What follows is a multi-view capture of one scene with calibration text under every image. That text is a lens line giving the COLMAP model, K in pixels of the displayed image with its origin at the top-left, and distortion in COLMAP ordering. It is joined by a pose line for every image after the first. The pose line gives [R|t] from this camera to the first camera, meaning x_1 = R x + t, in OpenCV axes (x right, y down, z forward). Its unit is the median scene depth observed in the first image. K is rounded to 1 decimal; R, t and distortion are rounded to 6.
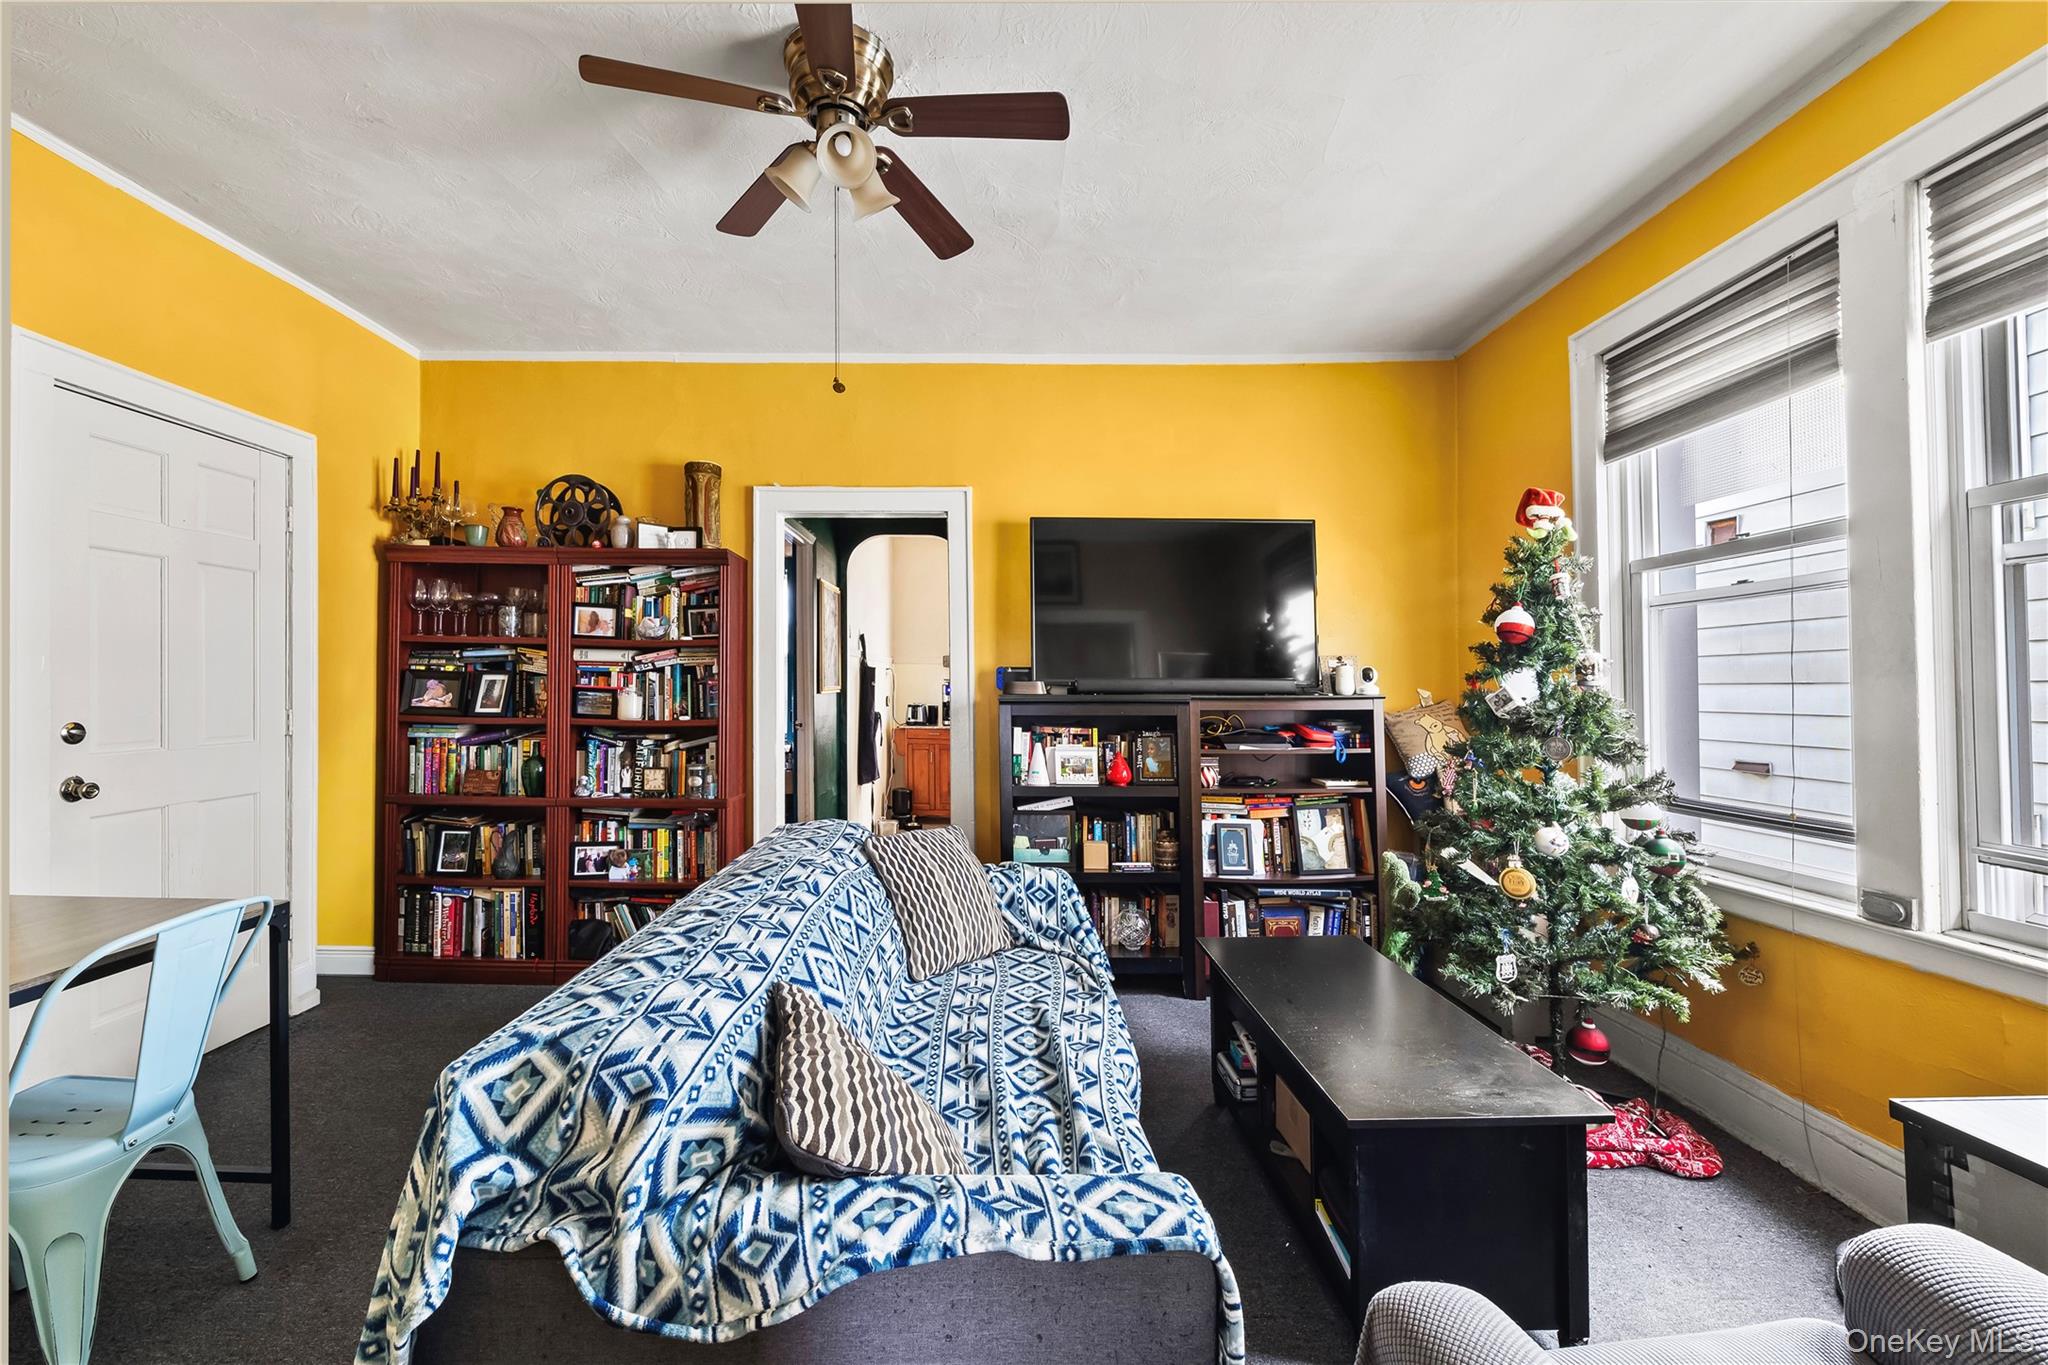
lens RADIAL K [[818.4, 0, 1024.0], [0, 818.4, 682.5], [0, 0, 1]] dist [0.000296, -0.000060]
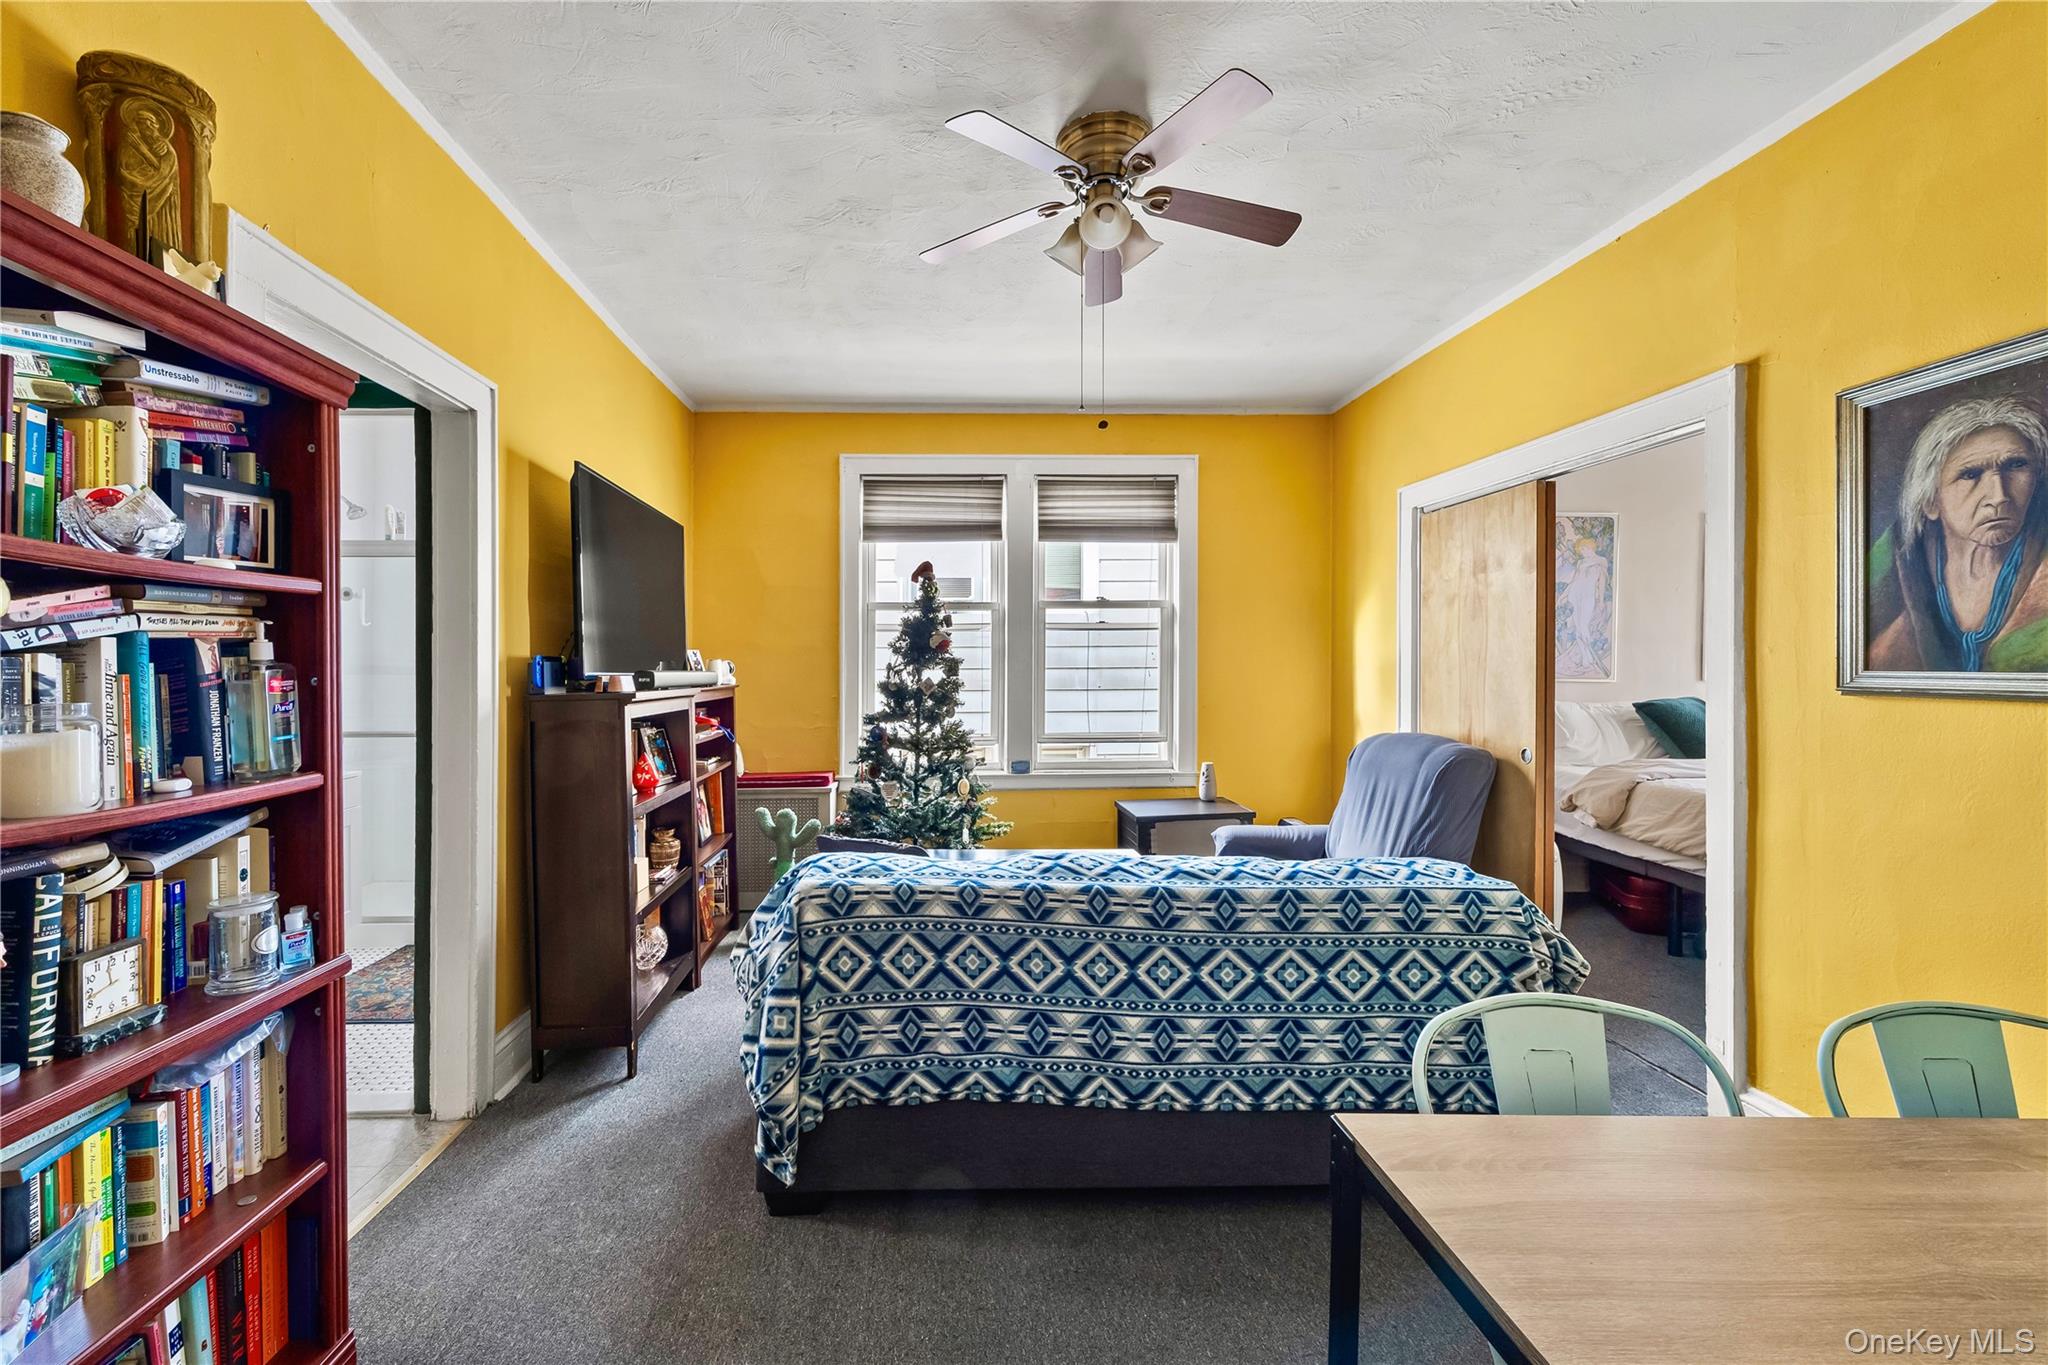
lens RADIAL K [[818.4, 0, 1024.0], [0, 818.4, 682.5], [0, 0, 1]] dist [0.000296, -0.000060]
pose [[-0.041079, -0.007091, 0.999131, -0.771519], [0.004353, 0.999964, 0.007276, -0.002403], [-0.999146, 0.004648, -0.041046, 0.631707]]
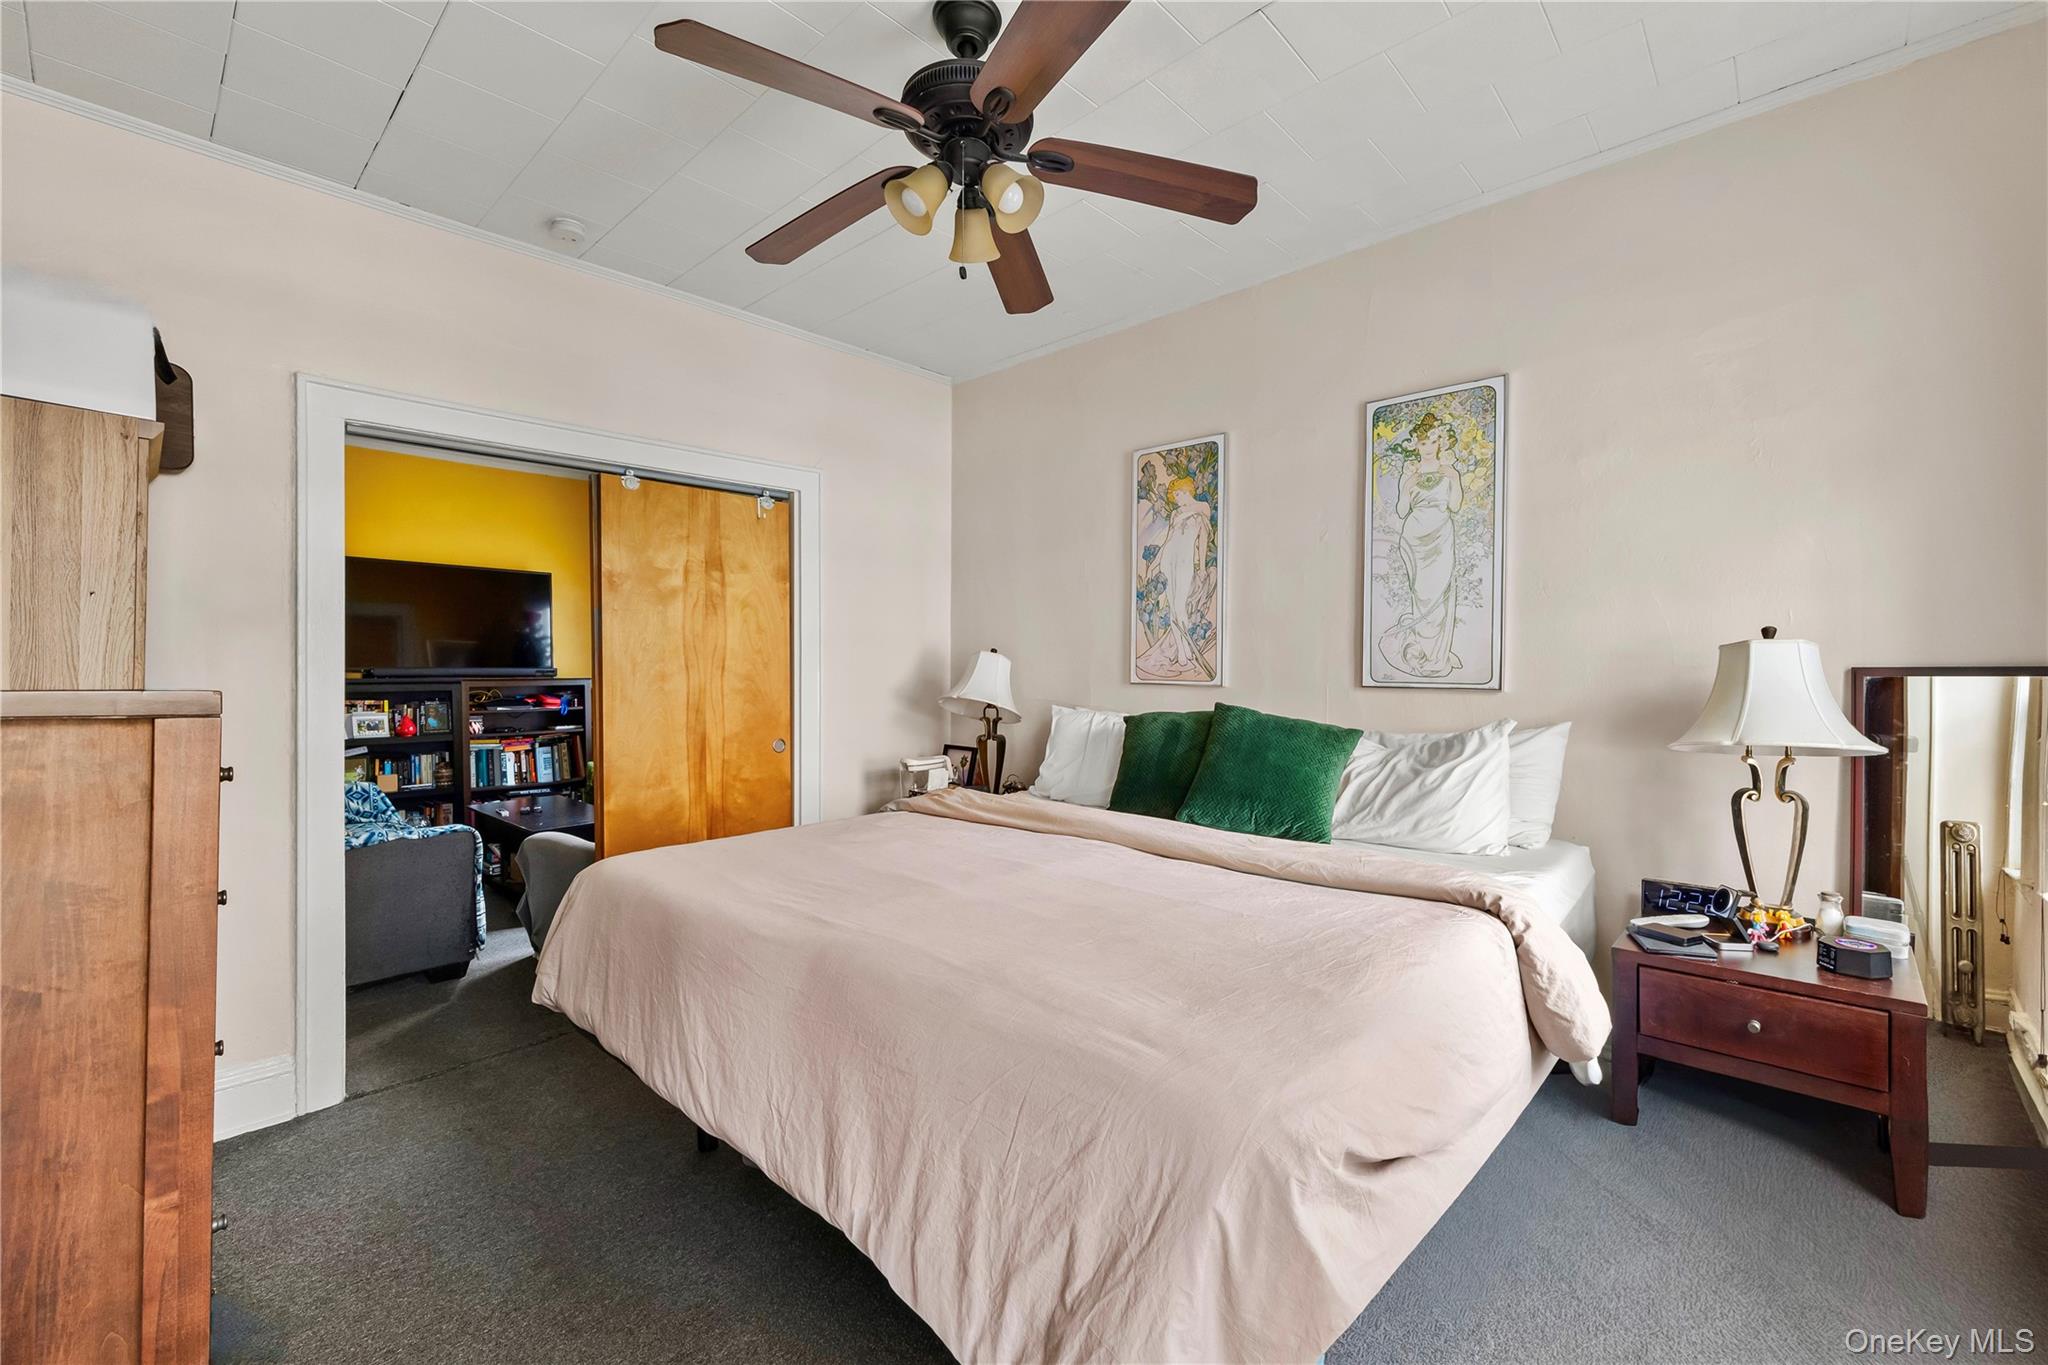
lens RADIAL K [[856.6, 0, 1067.9], [0, 856.6, 661.1], [0, 0, 1]] dist [0.000198, 0.000013]
pose [[0.679643, 0.005937, 0.733519, -0.226012], [-0.003696, 0.999982, -0.004669, -0.013584], [-0.733533, 0.000462, 0.679653, -1.031656]]
